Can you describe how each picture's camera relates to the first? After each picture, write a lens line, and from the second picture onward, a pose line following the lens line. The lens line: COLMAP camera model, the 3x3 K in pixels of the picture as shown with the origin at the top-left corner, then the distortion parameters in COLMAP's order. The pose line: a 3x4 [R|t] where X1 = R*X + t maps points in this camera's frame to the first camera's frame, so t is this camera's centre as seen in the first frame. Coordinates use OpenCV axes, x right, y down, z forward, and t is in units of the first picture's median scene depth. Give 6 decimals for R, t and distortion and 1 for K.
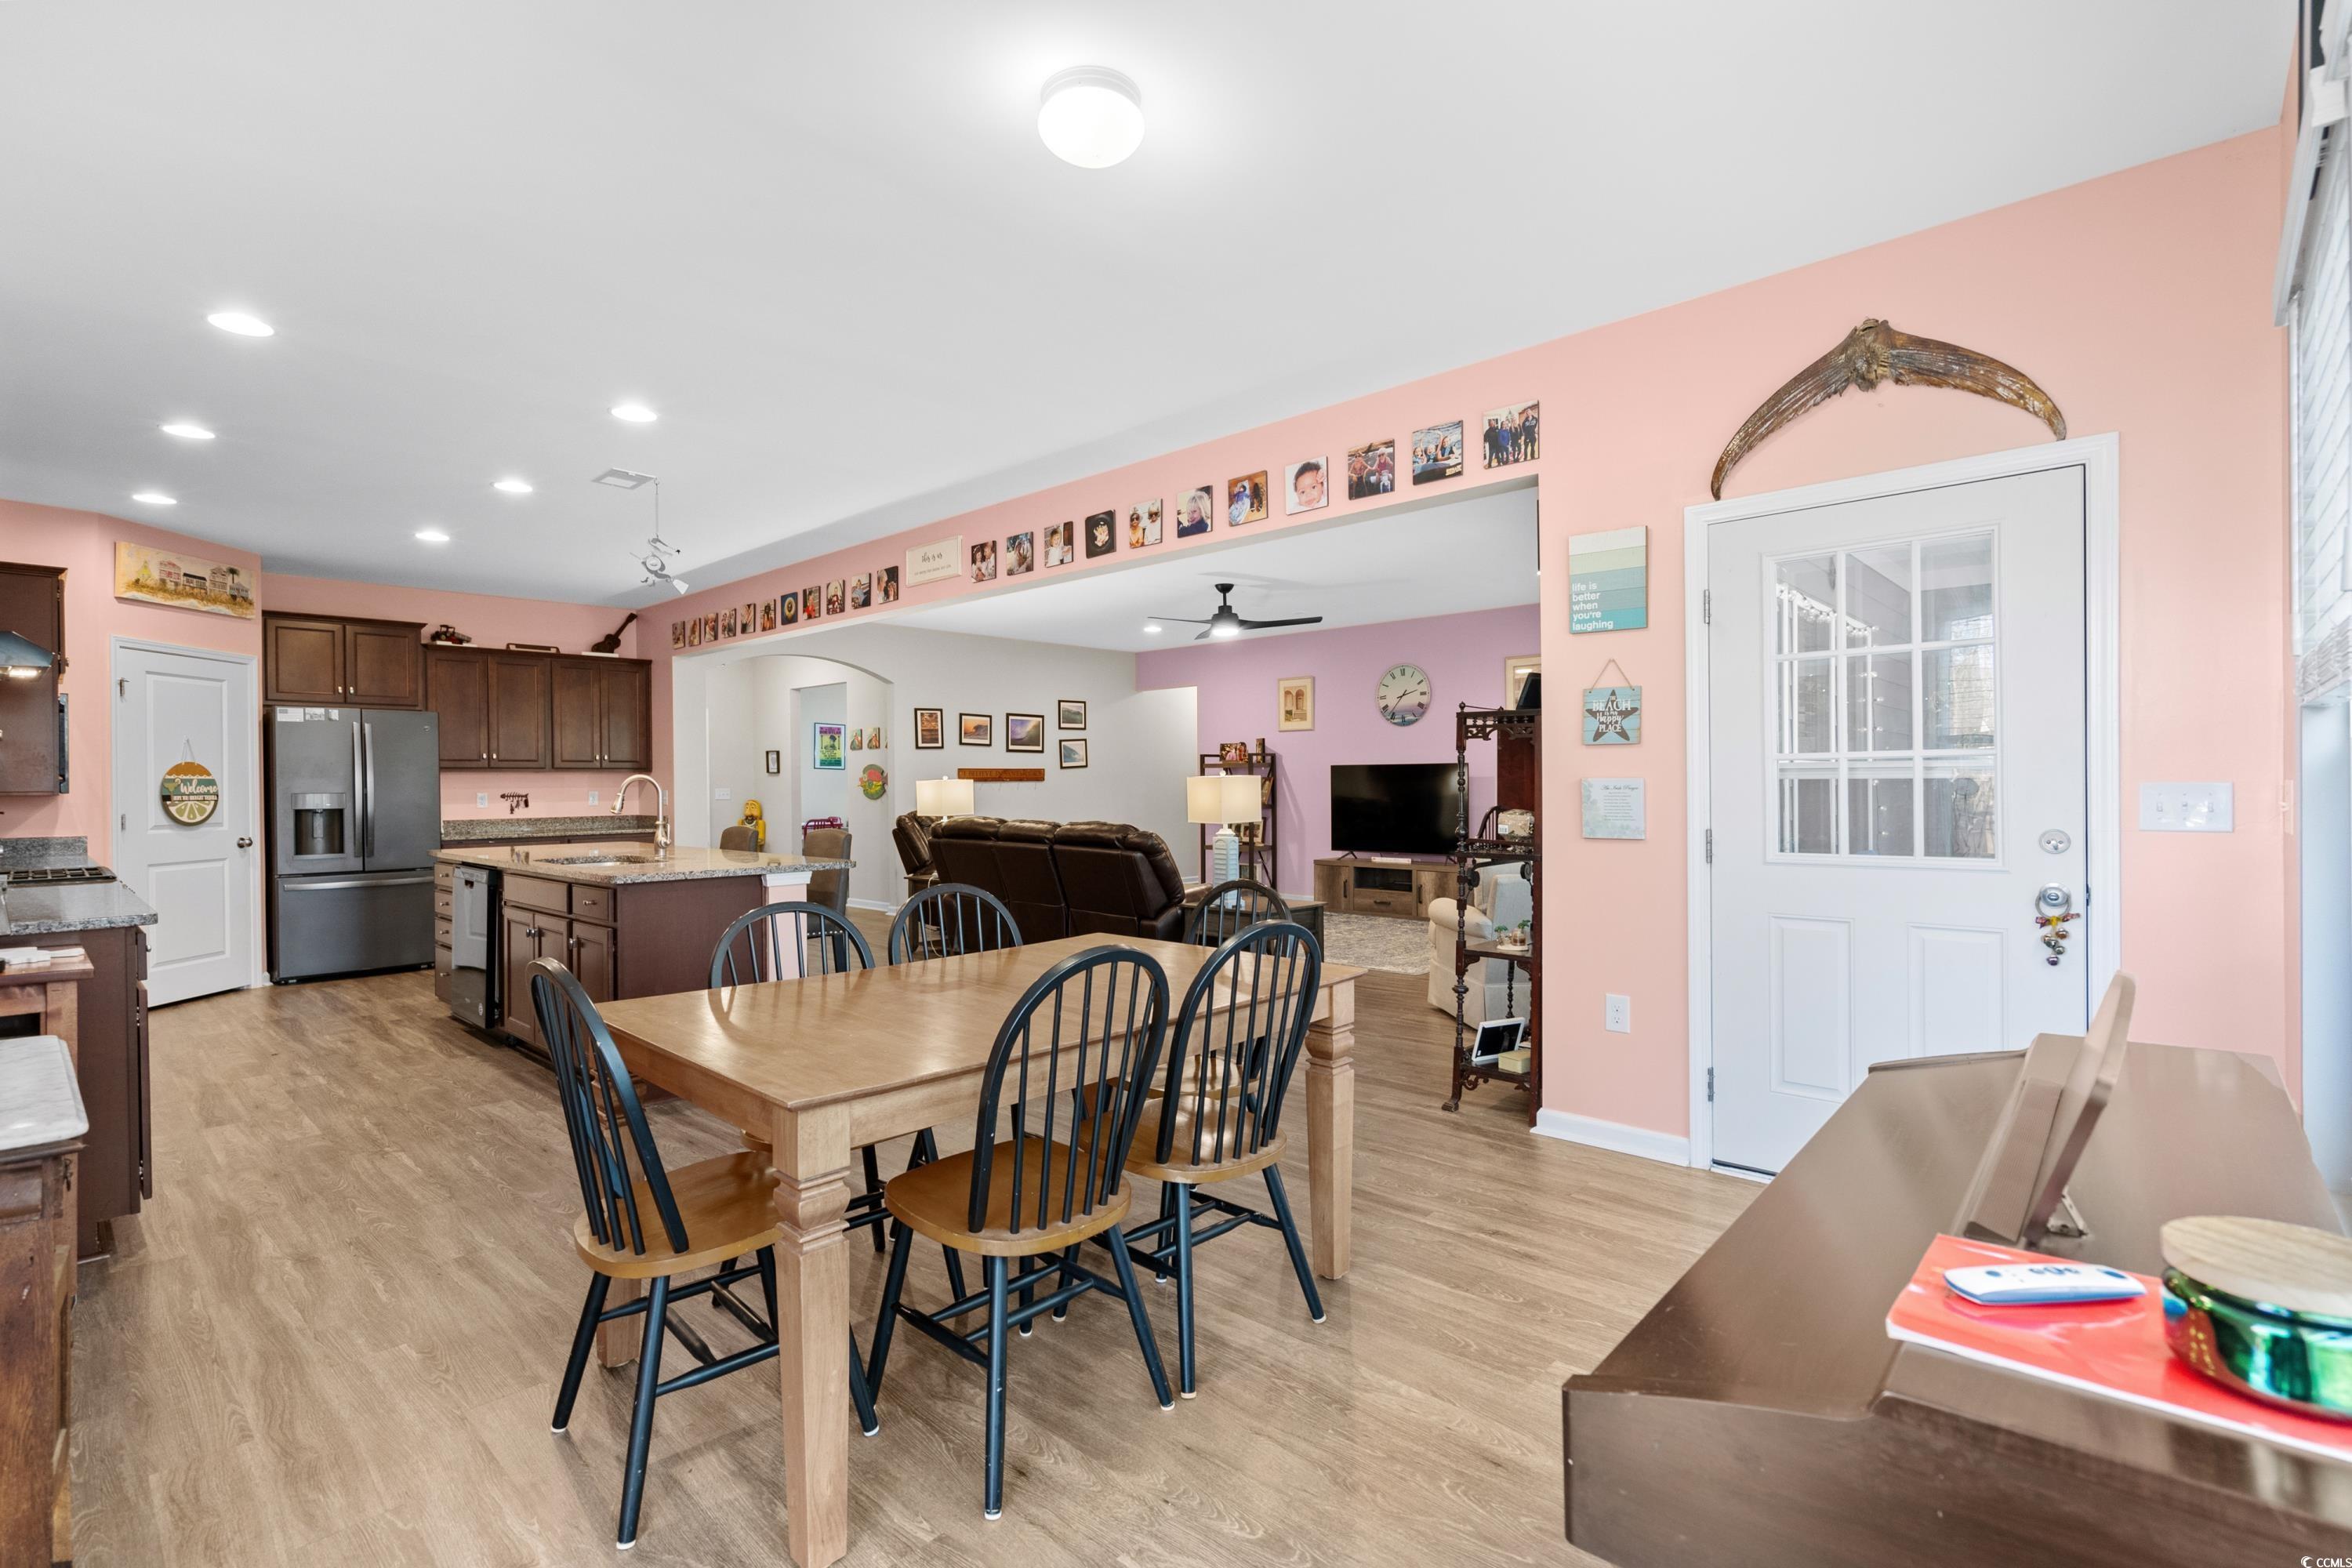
lens RADIAL K [[1072.1, 0, 1166.8], [0, 1072.1, 788.4], [0, 0, 1]] dist [-0.001760, 0.000066]
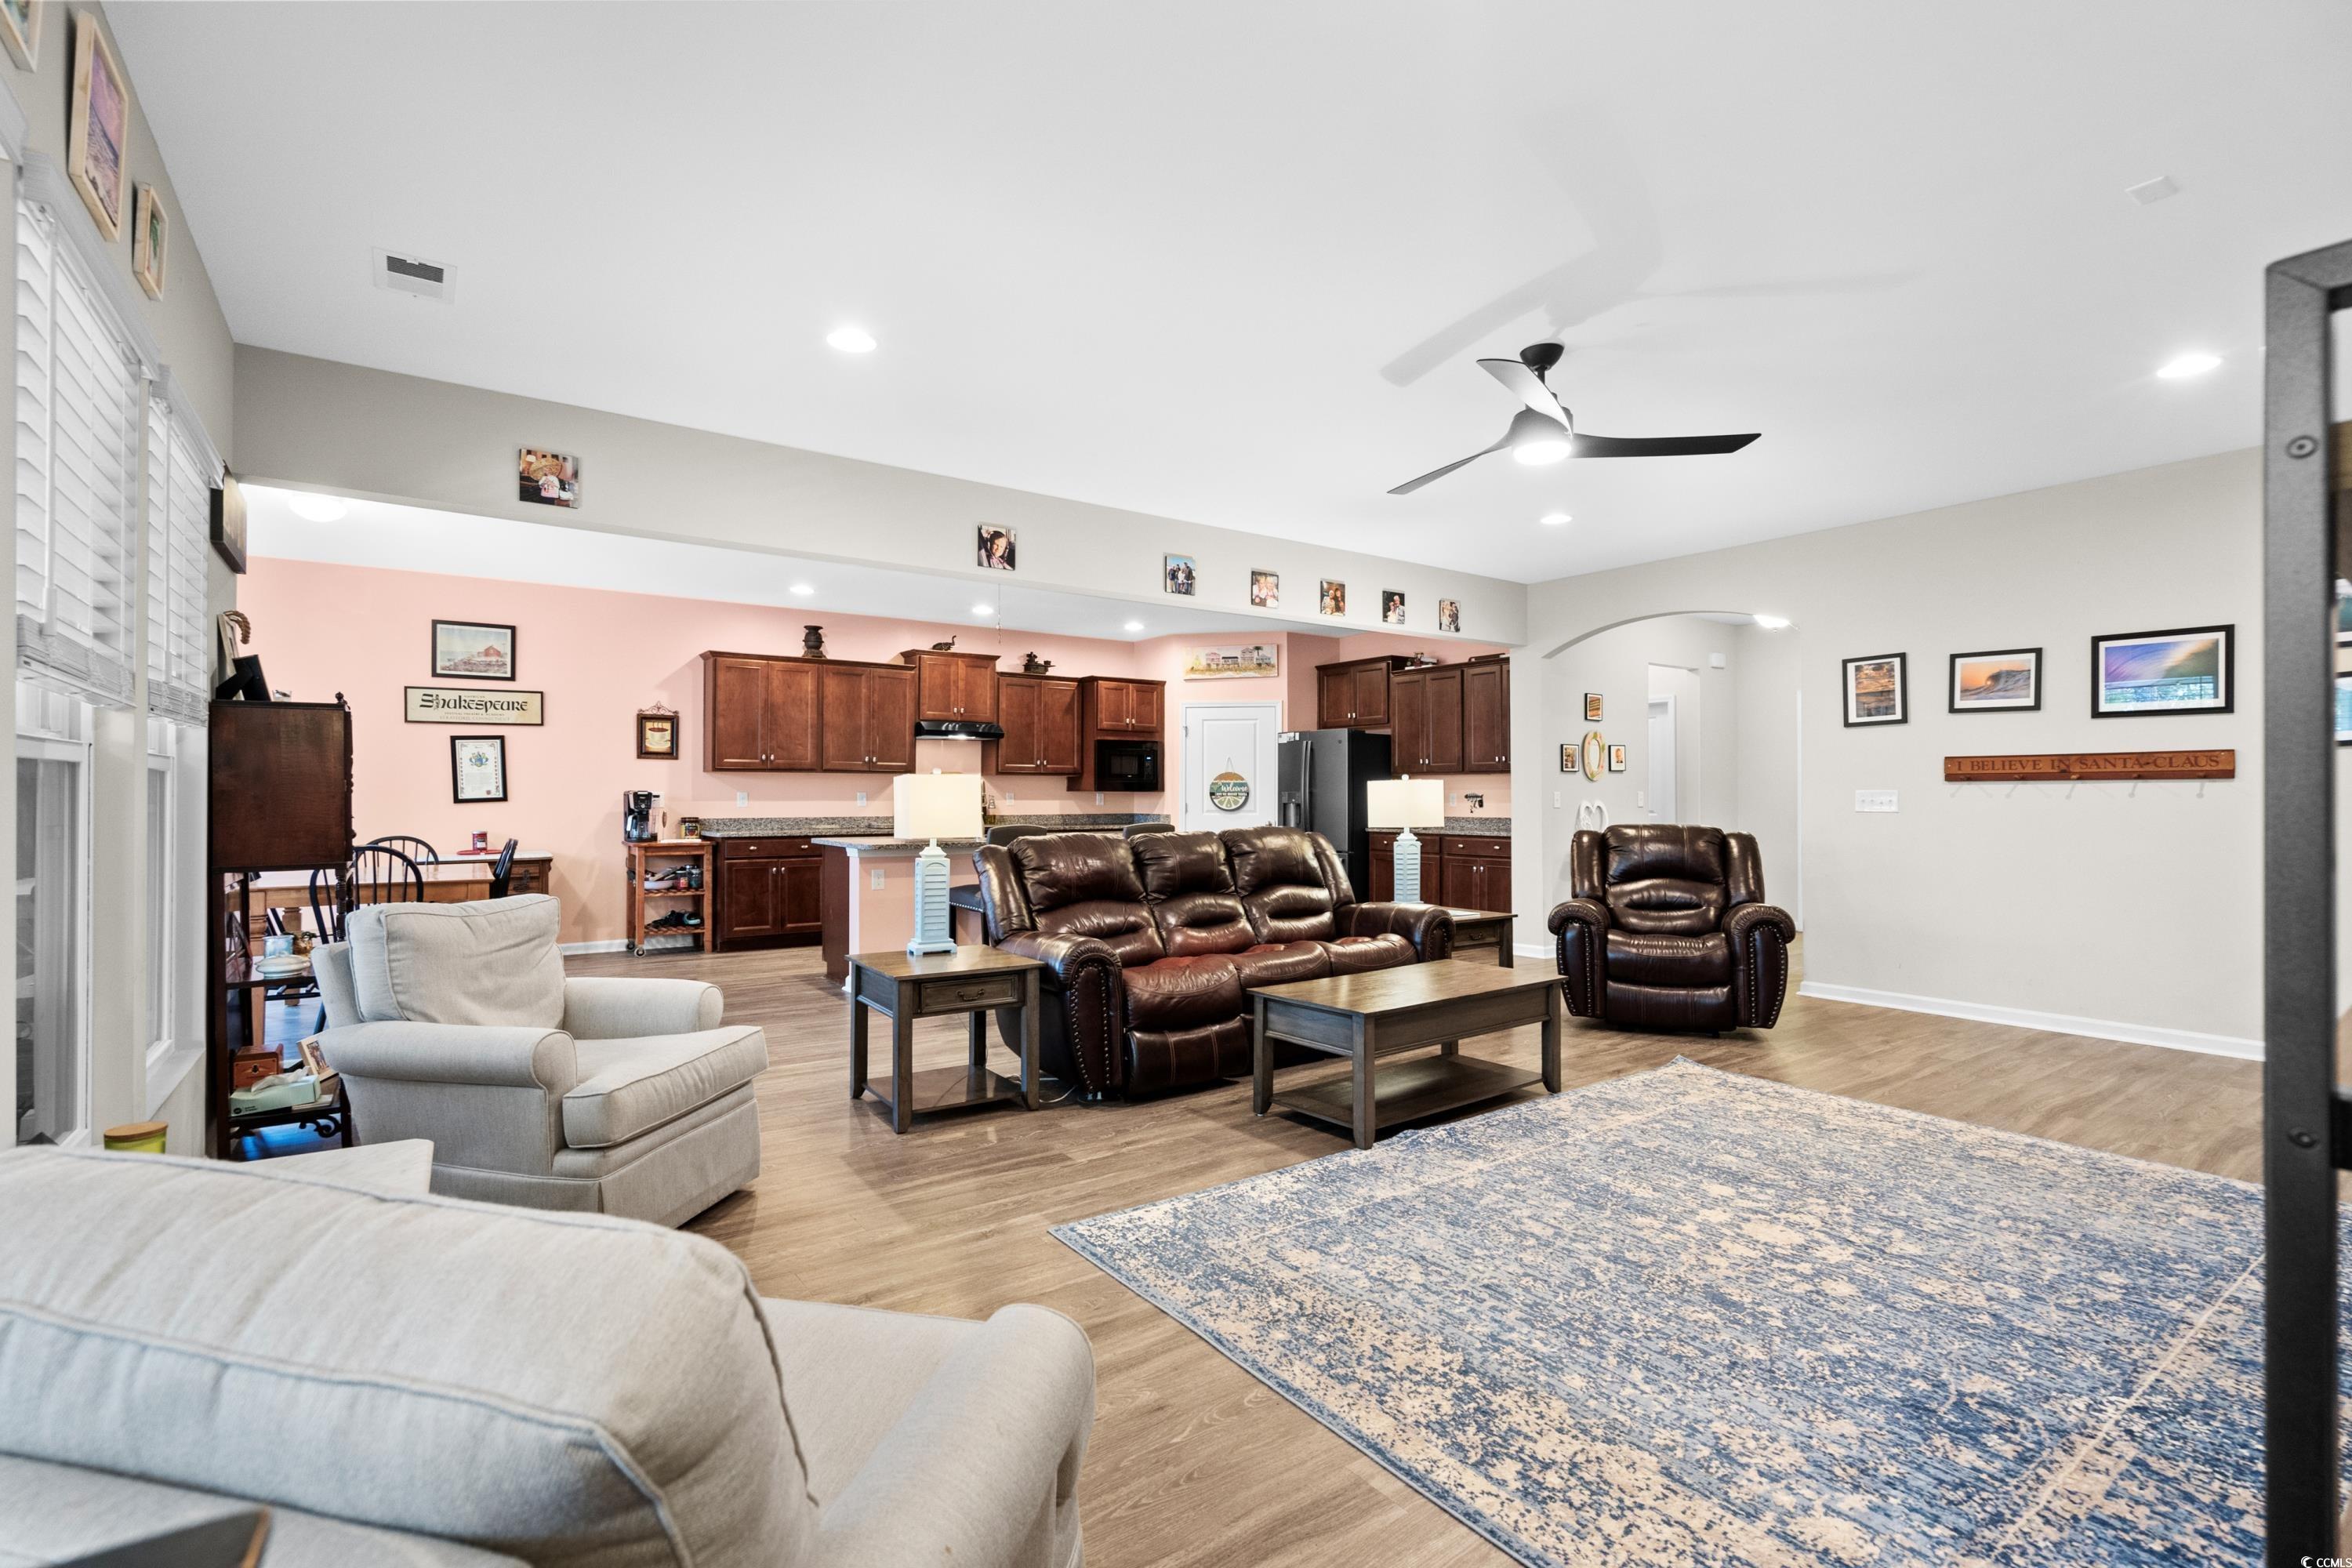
lens RADIAL K [[1072.1, 0, 1166.8], [0, 1072.1, 788.4], [0, 0, 1]] dist [-0.001760, 0.000066]
pose [[-0.202028, 0.002503, -0.979377, 0.633376], [-0.004410, 0.999984, 0.003465, -0.004463], [0.979370, 0.005020, -0.202014, 1.113436]]
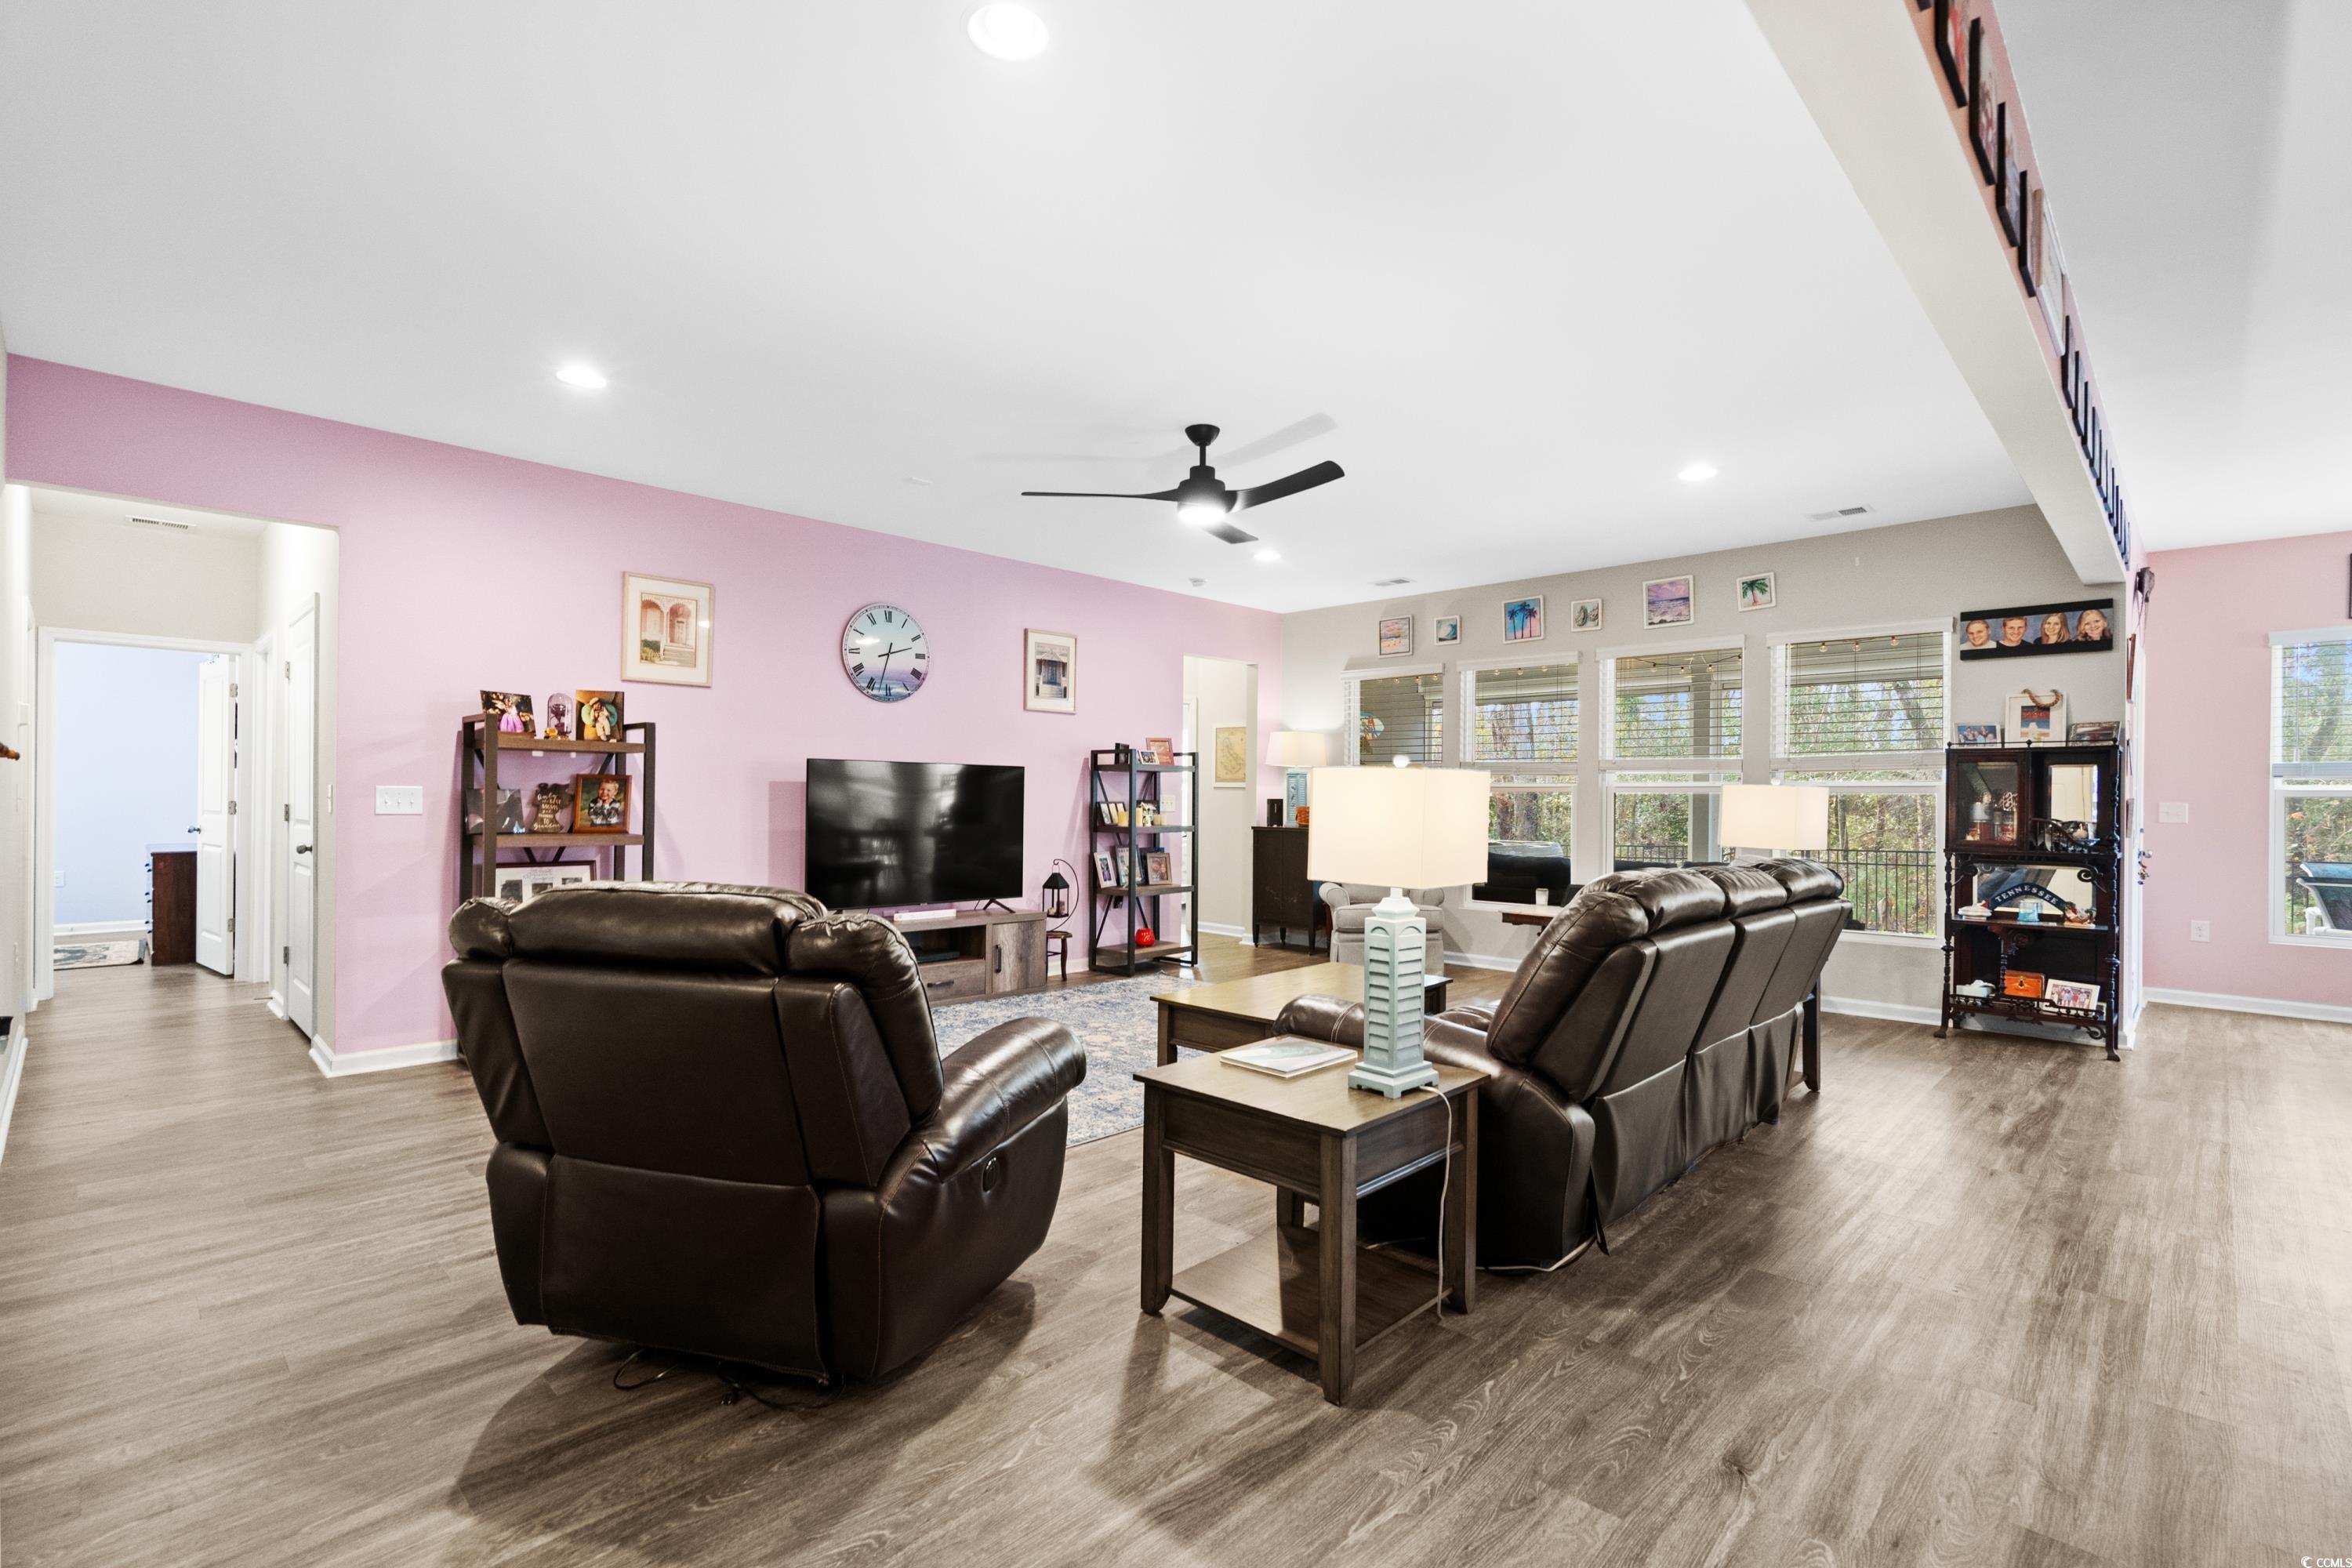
lens RADIAL K [[1072.1, 0, 1166.8], [0, 1072.1, 788.4], [0, 0, 1]] dist [-0.001760, 0.000066]
pose [[0.026223, 0.016395, 0.999522, -0.584806], [-0.000830, 0.999866, -0.016379, 0.003816], [-0.999656, -0.000401, 0.026233, 1.192677]]
